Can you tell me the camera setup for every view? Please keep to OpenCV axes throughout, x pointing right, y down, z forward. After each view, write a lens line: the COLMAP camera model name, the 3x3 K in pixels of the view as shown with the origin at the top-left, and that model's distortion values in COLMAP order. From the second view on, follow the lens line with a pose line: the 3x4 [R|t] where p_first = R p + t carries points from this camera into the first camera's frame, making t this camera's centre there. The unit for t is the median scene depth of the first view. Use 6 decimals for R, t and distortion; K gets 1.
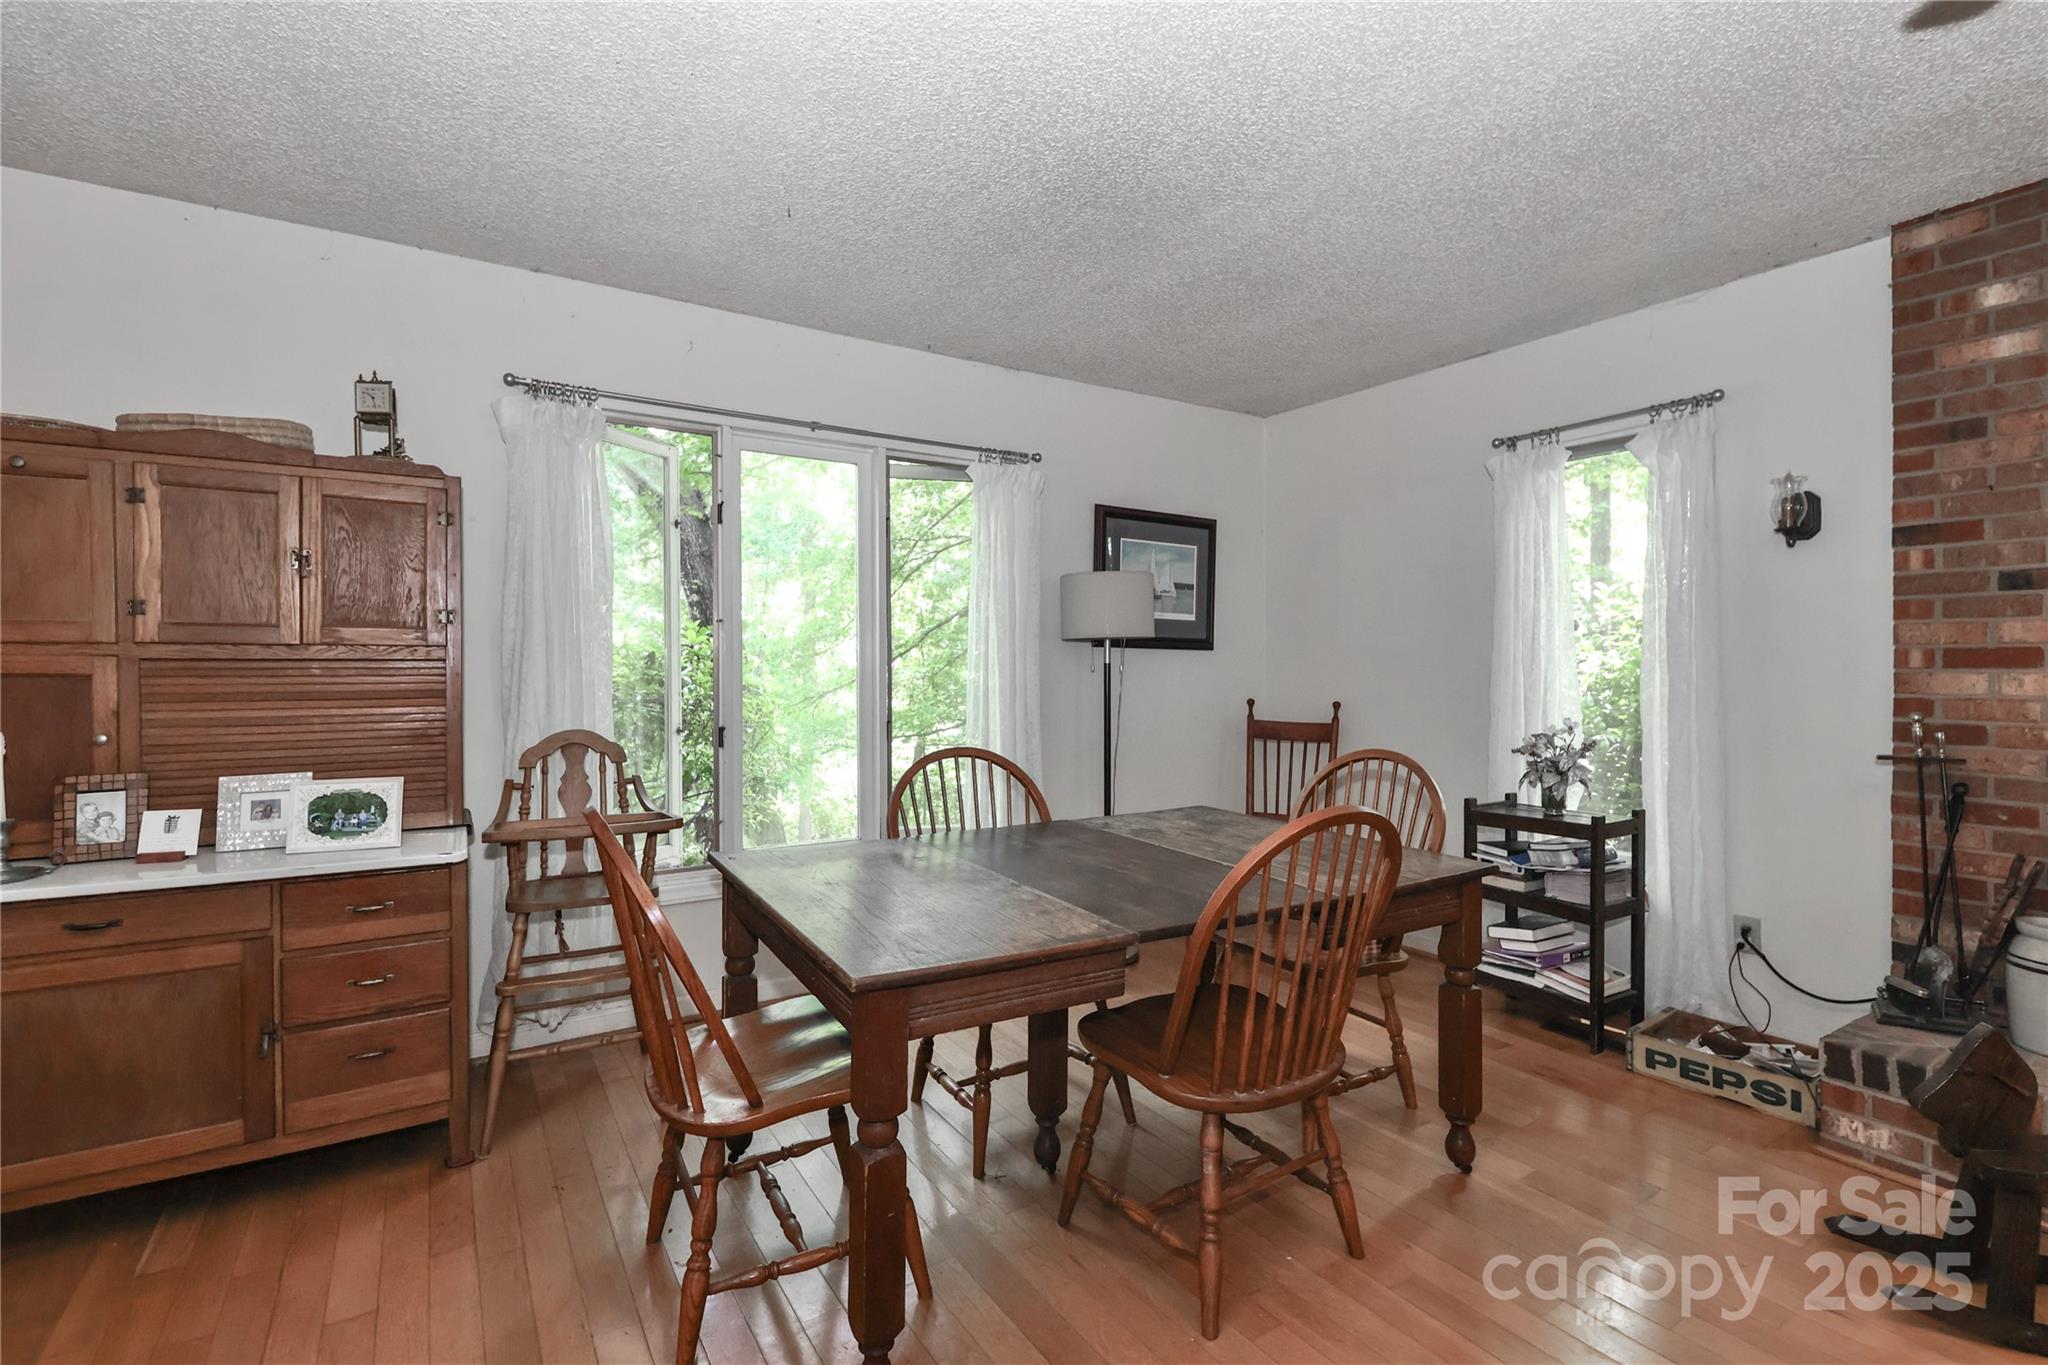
lens RADIAL K [[949.3, 0, 1045.1], [0, 949.3, 659.3], [0, 0, 1]] dist [0.016730, -0.012721]
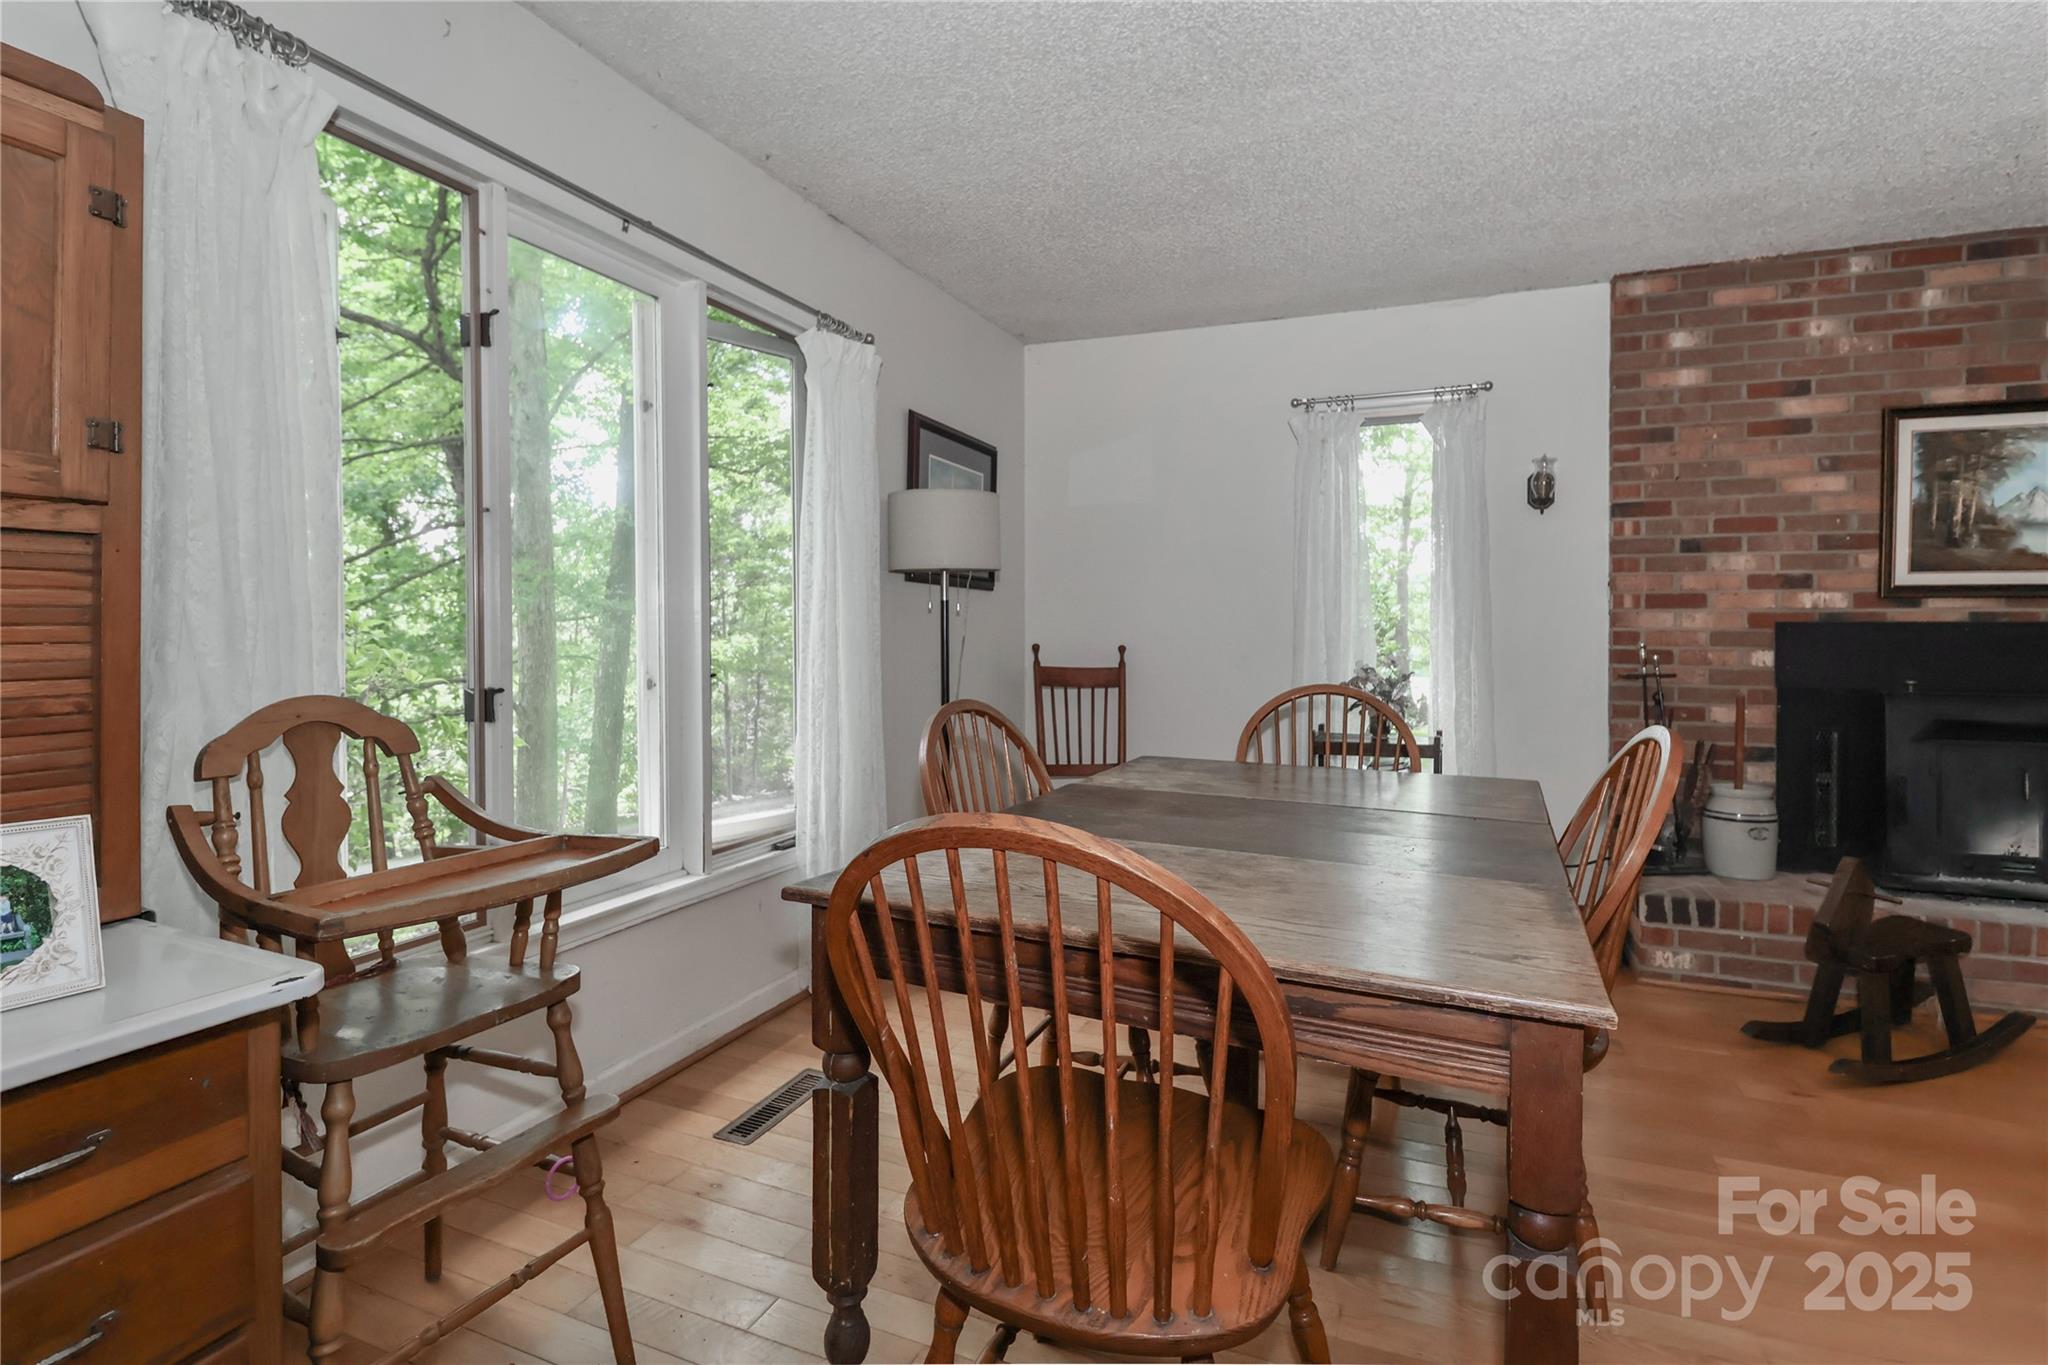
lens RADIAL K [[947.0, 0, 1093.1], [0, 947.0, 628.2], [0, 0, 1]] dist [0.018012, -0.013018]
pose [[0.802964, 0.002496, 0.596023, -0.491508], [-0.007322, 0.999957, 0.005677, 0.034649], [-0.595983, -0.008923, 0.802948, 0.373090]]
